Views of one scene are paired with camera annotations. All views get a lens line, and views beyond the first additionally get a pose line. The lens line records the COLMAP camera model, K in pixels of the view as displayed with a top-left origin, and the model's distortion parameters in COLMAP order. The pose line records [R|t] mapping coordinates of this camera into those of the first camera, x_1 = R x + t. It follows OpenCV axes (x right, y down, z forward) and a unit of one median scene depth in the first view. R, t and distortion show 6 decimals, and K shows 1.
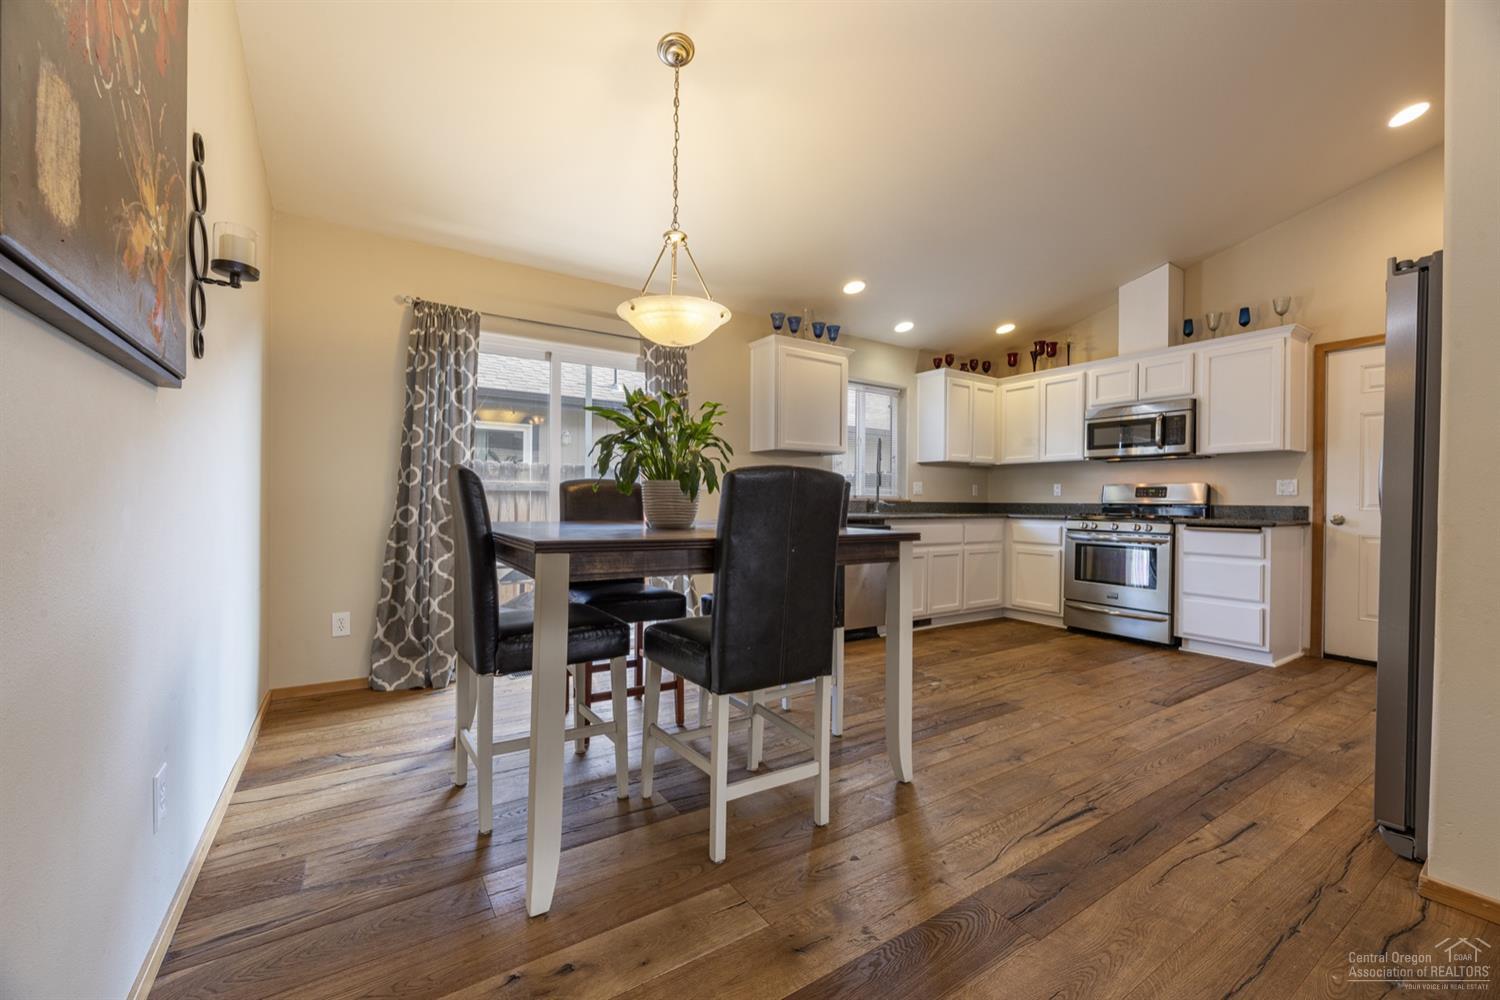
lens RADIAL K [[600.7, 0, 750.9], [0, 600.7, 503.7], [0, 0, 1]] dist [0.002161, -0.000204]
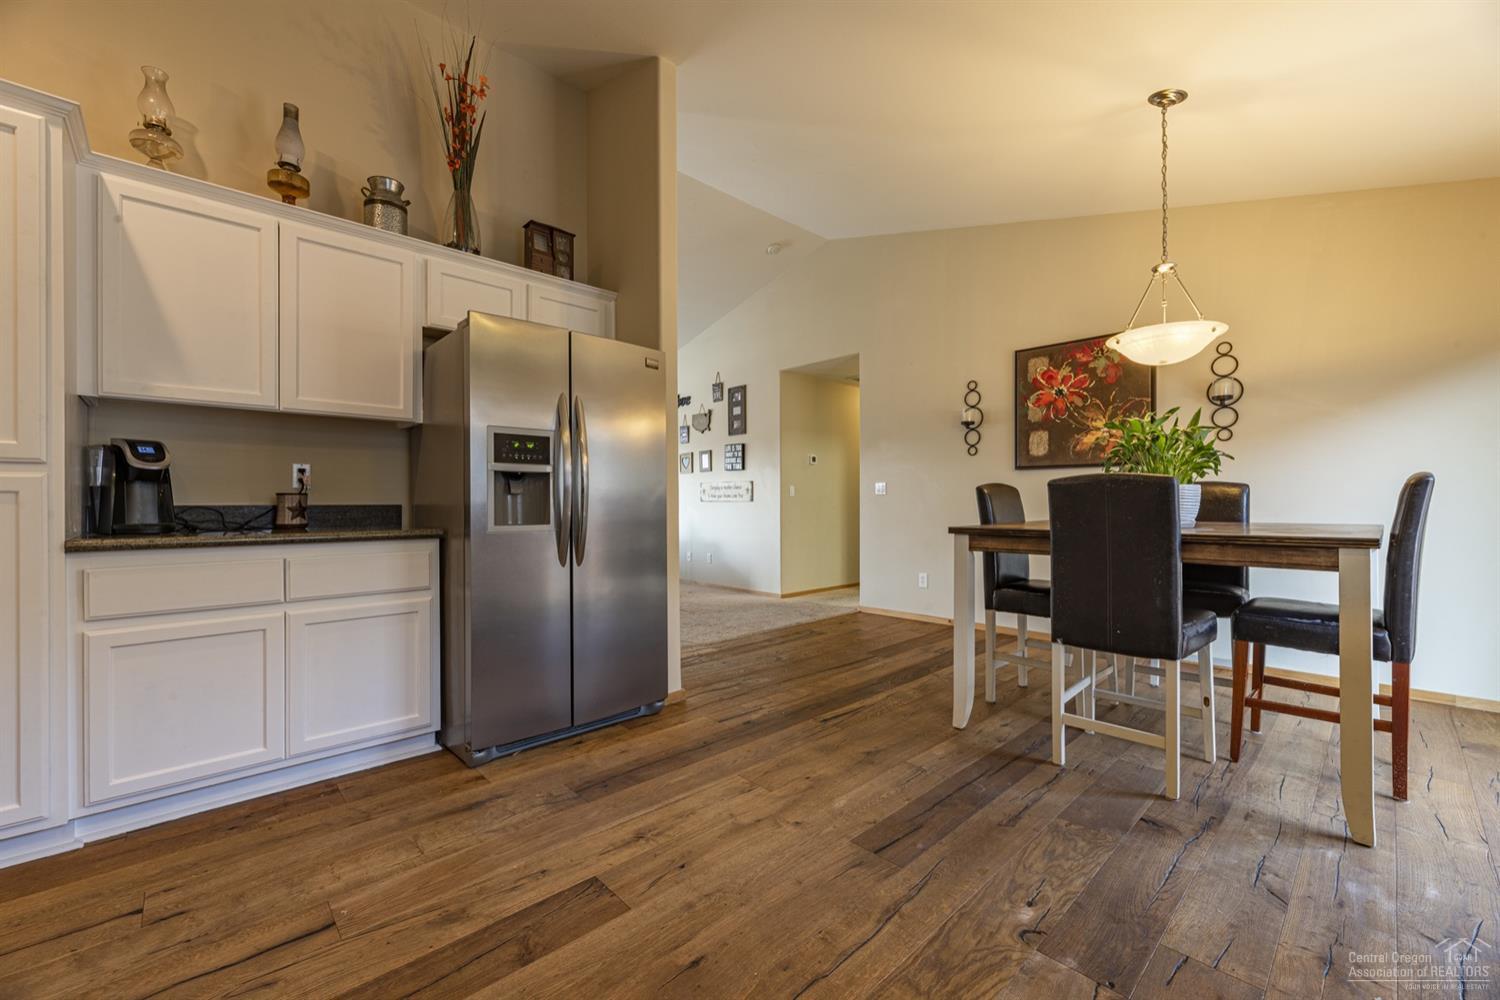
lens RADIAL K [[600.7, 0, 750.9], [0, 600.7, 503.7], [0, 0, 1]] dist [0.002161, -0.000204]
pose [[-0.985111, -0.006505, -0.171797, 0.445097], [-0.007534, 0.999957, 0.005334, -0.002904], [0.171755, 0.006549, -0.985118, 1.068202]]
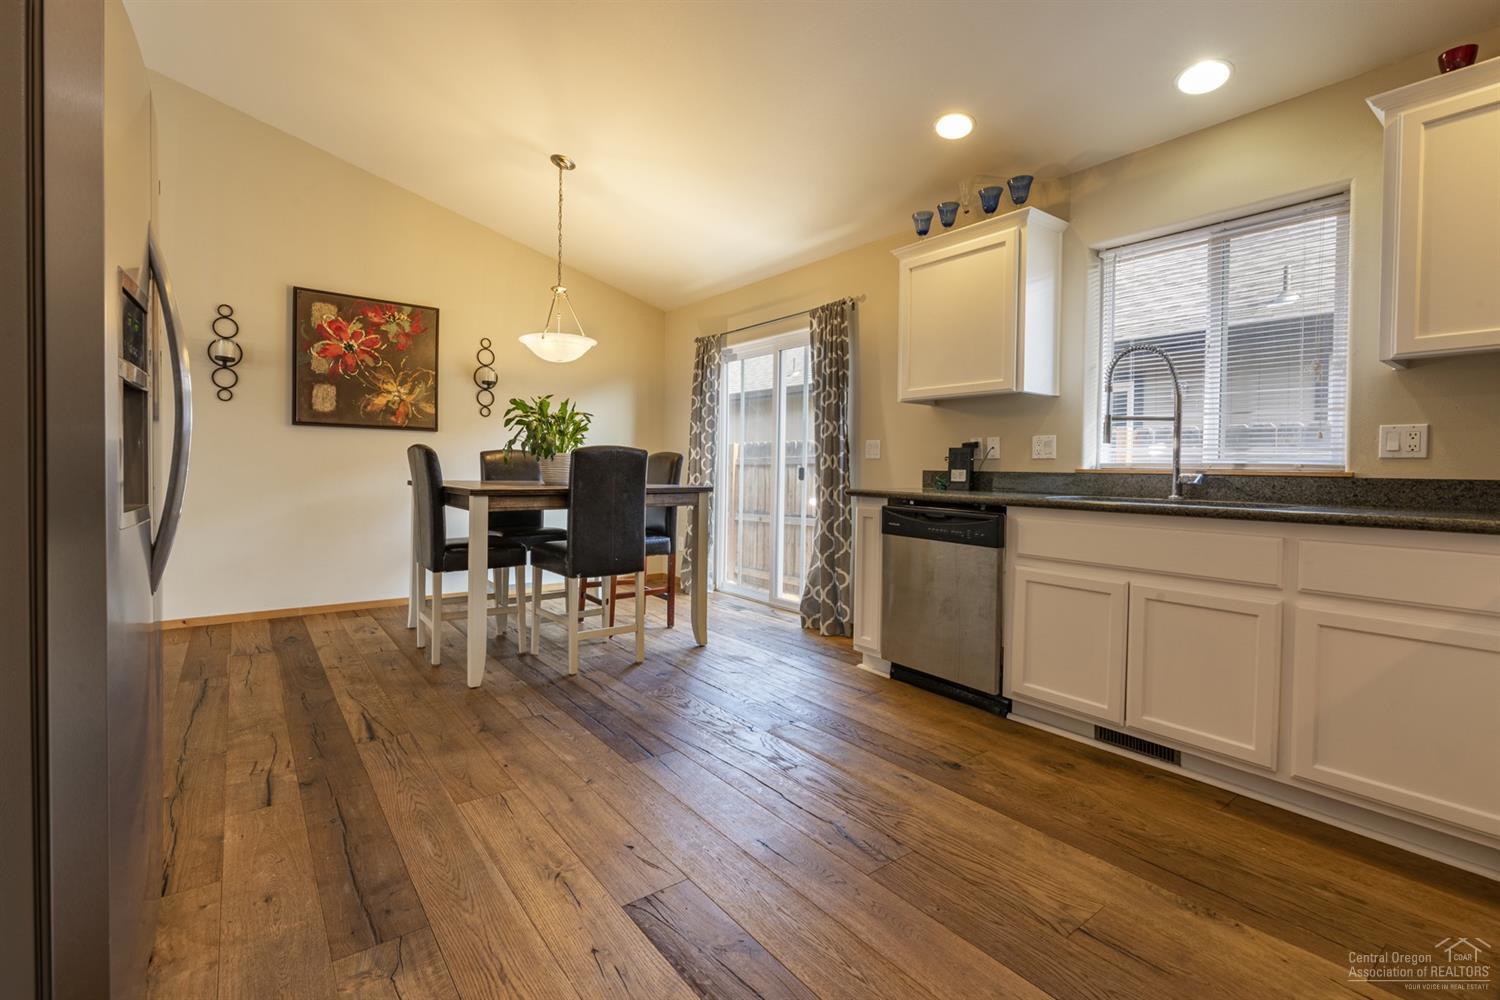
lens RADIAL K [[657.6, 0, 712.9], [0, 657.6, 478.0], [0, 0, 1]] dist [0.002480, -0.000025]
pose [[0.041346, 0.005847, -0.999128, 0.821188], [-0.018954, 0.999808, 0.005067, 0.003287], [0.998965, 0.018728, 0.041449, 0.713687]]
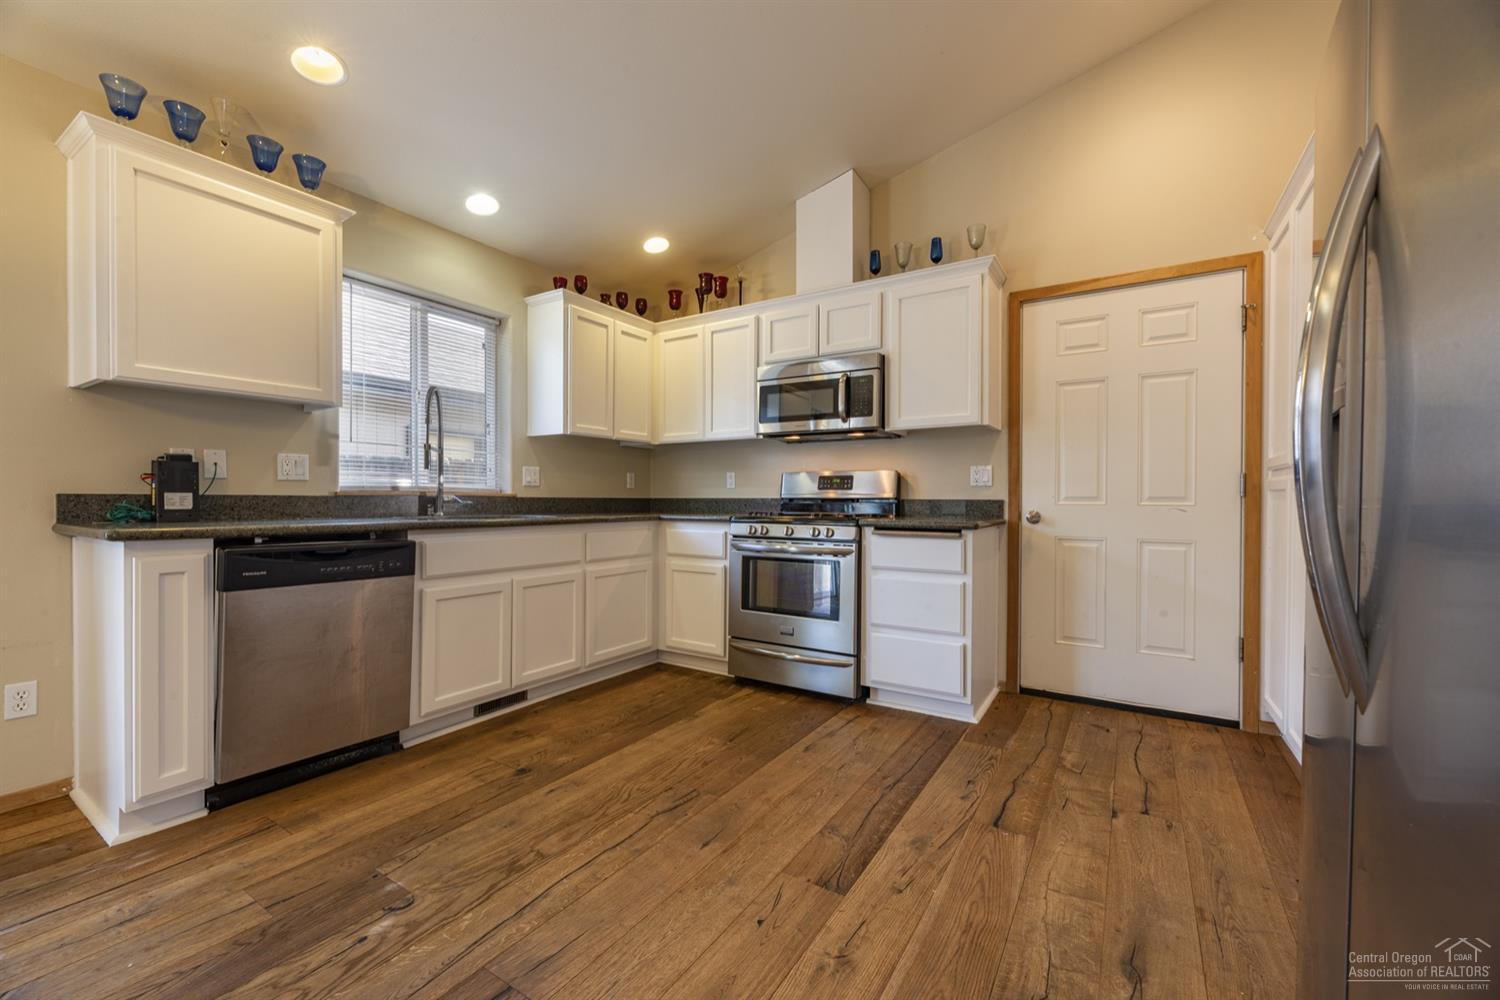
lens RADIAL K [[606.4, 0, 749.2], [0, 606.4, 504.0], [0, 0, 1]] dist [0.000196, -0.000035]
pose [[0.913335, -0.009671, 0.407094, 0.283423], [0.007131, 0.999944, 0.007758, 0.000888], [-0.407147, -0.004182, 0.913353, 0.386682]]
